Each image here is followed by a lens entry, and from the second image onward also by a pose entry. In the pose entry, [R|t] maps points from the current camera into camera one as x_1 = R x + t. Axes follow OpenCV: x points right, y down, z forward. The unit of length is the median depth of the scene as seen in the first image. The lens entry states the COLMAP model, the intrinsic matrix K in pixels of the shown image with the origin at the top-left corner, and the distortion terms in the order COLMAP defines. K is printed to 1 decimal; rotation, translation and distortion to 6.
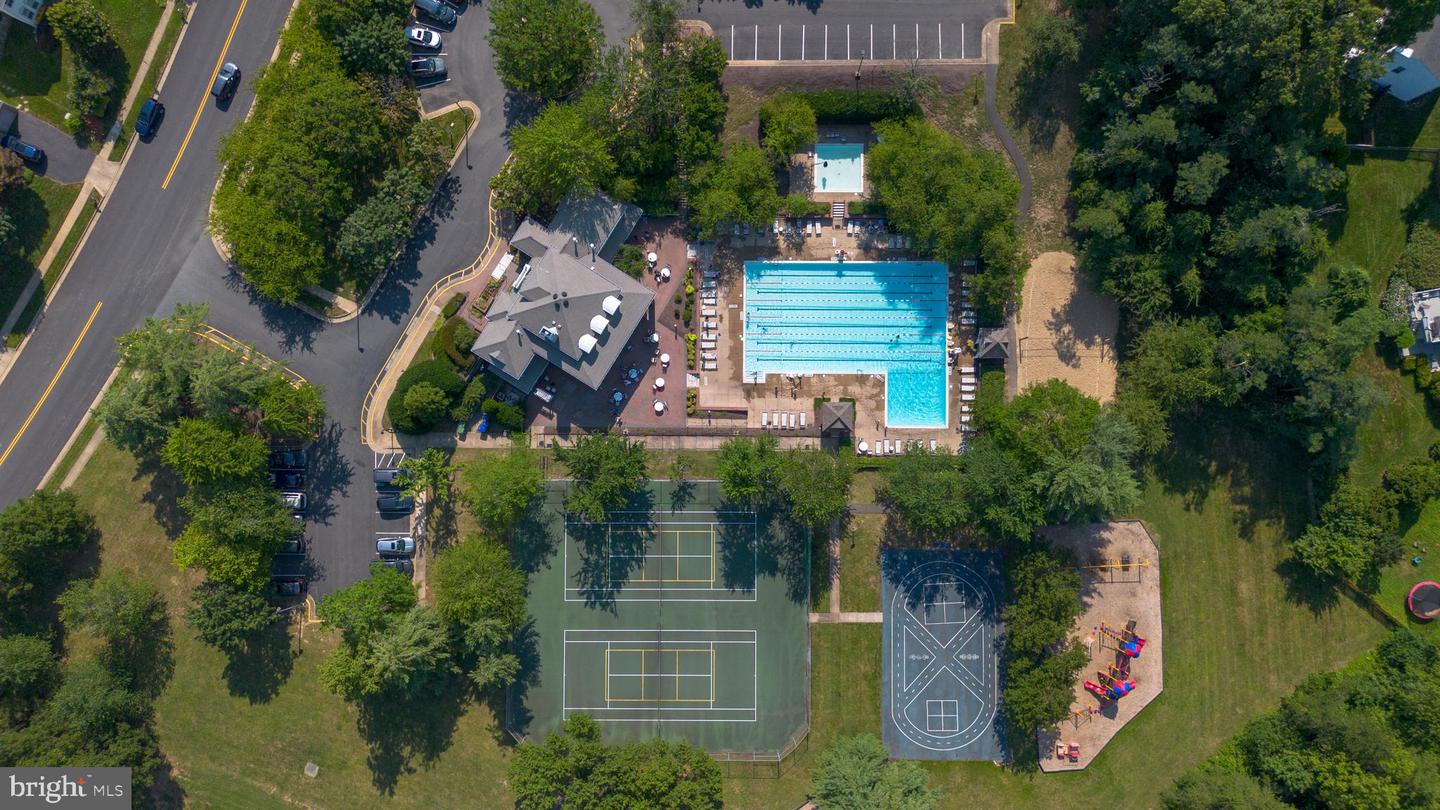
lens RADIAL K [[1016.4, 0, 715.0], [0, 1016.4, 407.9], [0, 0, 1]] dist [0.072643, -0.071346]
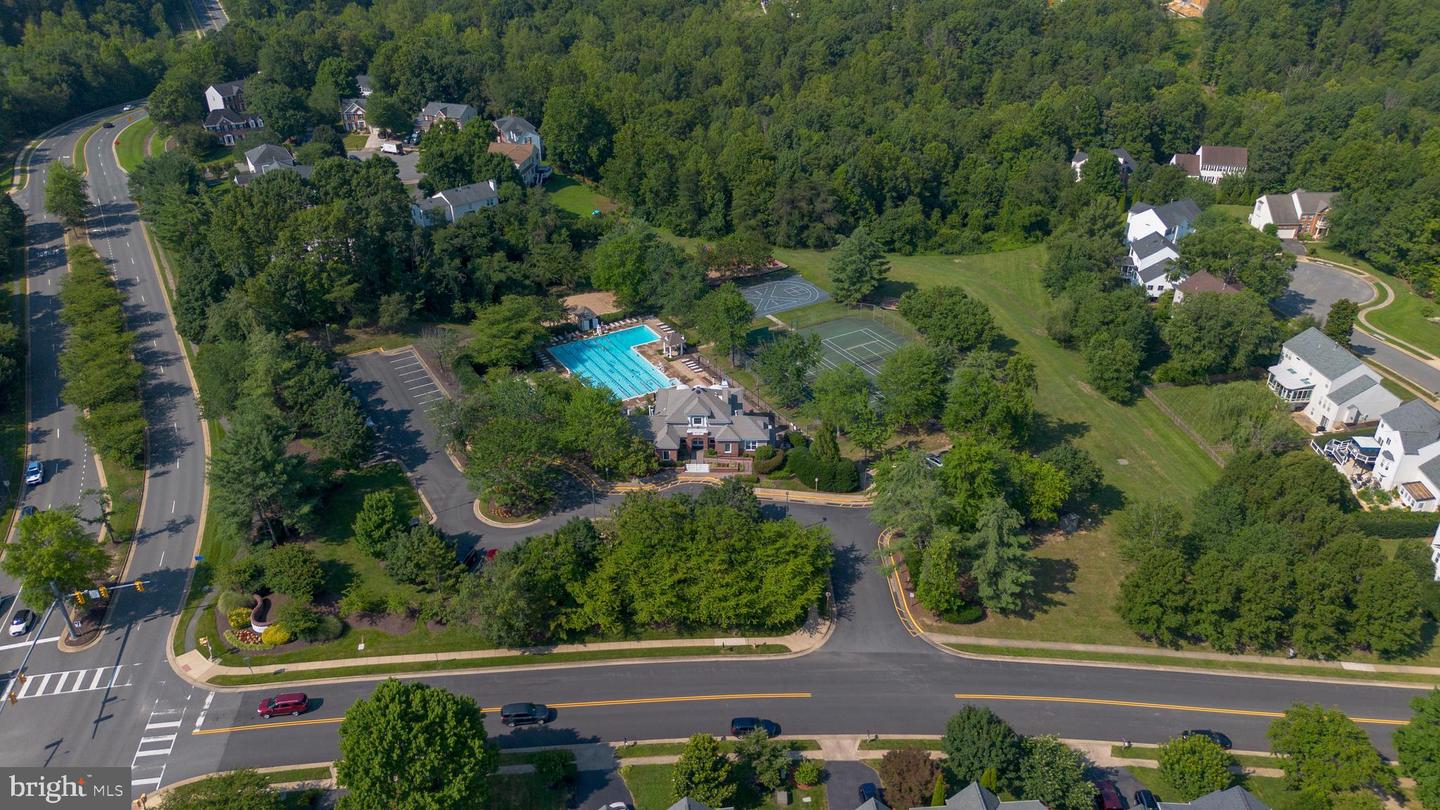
lens RADIAL K [[1012.1, 0, 717.0], [0, 1012.1, 405.8], [0, 0, 1]] dist [0.122787, -0.183985]
pose [[-0.514502, -0.416754, 0.749402, -1.060381], [0.857324, -0.232846, 0.459106, -0.636280], [-0.016839, 0.878691, 0.477093, 0.360434]]
